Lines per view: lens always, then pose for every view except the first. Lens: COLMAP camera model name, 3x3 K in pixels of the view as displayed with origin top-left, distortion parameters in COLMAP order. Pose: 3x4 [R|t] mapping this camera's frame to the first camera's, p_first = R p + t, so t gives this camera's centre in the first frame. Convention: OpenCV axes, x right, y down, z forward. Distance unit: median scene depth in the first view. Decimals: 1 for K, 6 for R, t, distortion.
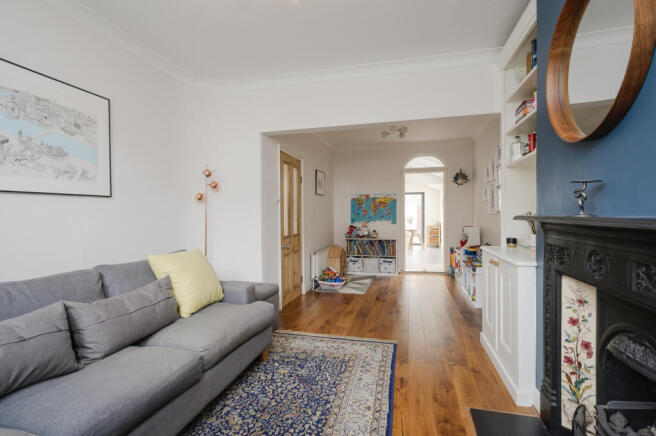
lens RADIAL K [[314.9, 0, 328.0], [0, 314.9, 218.0], [0, 0, 1]] dist [0.000141, 0.000000]
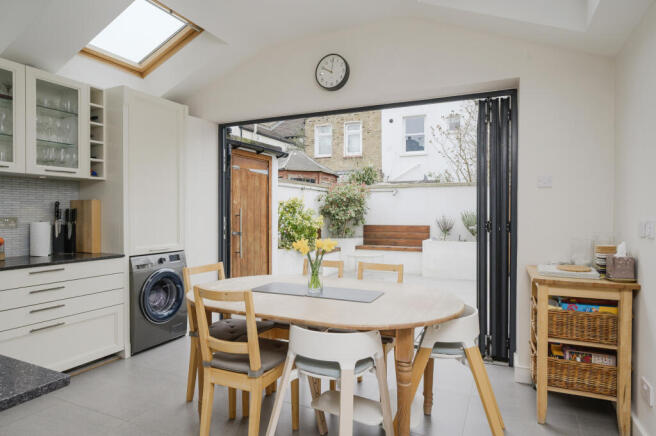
lens RADIAL K [[390.0, 0, 328.0], [0, 390.0, 218.0], [0, 0, 1]] dist [0.000532, 0.001906]
pose [[0.983705, 0.009291, -0.179552, 0.249156], [-0.009855, 0.999949, -0.002250, -0.002998], [0.179522, 0.003982, 0.983746, 0.791165]]
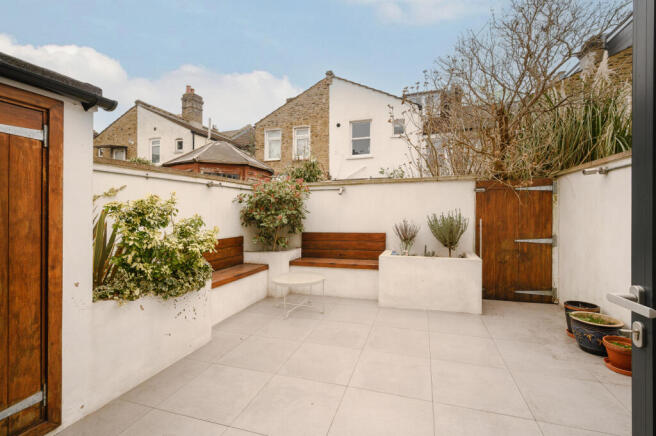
lens RADIAL K [[300.0, 0, 328.0], [0, 300.0, 218.0], [0, 0, 1]] dist [-0.000579, 0.000024]
pose [[0.997970, -0.004212, -0.063550, 0.249654], [0.004327, 0.999989, 0.001671, -0.014541], [0.063543, -0.001943, 0.997977, 1.085510]]
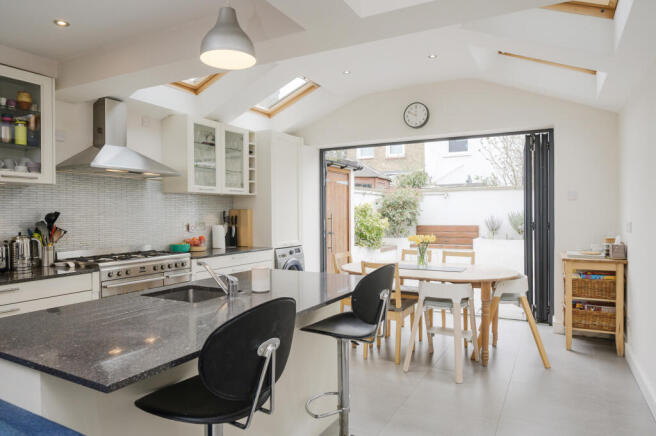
lens RADIAL K [[422.9, 0, 328.0], [0, 422.9, 218.0], [0, 0, 1]] dist [-0.003161, -0.002239]
pose [[0.970533, 0.001537, -0.240962, 0.216116], [-0.002090, 0.999996, -0.002043, -0.005391], [0.240958, 0.002486, 0.970532, 0.634250]]
